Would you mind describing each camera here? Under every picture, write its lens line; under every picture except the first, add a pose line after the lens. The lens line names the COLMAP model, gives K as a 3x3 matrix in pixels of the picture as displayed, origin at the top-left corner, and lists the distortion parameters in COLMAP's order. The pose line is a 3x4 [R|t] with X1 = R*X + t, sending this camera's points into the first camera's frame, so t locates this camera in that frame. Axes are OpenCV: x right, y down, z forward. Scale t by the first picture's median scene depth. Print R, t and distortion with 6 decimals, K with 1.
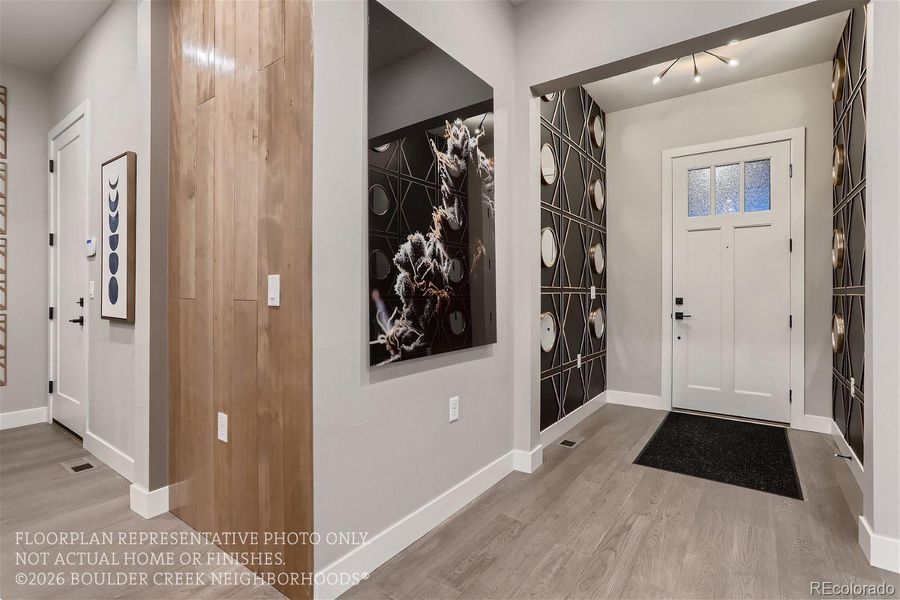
lens RADIAL K [[431.0, 0, 452.2], [0, 431.0, 293.6], [0, 0, 1]] dist [-0.012735, -0.000372]
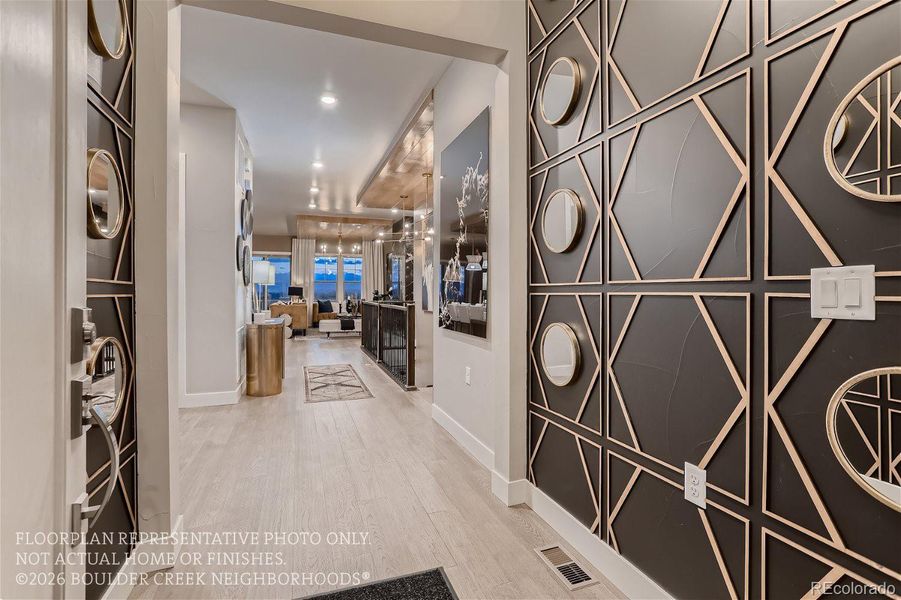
lens RADIAL K [[431.5, 0, 452.7], [0, 431.5, 293.6], [0, 0, 1]] dist [-0.012735, -0.000372]
pose [[-0.571375, 0.001170, -0.820688, 1.194144], [-0.001614, 0.999995, 0.002549, -0.003120], [0.820687, 0.002781, -0.571371, 1.772139]]
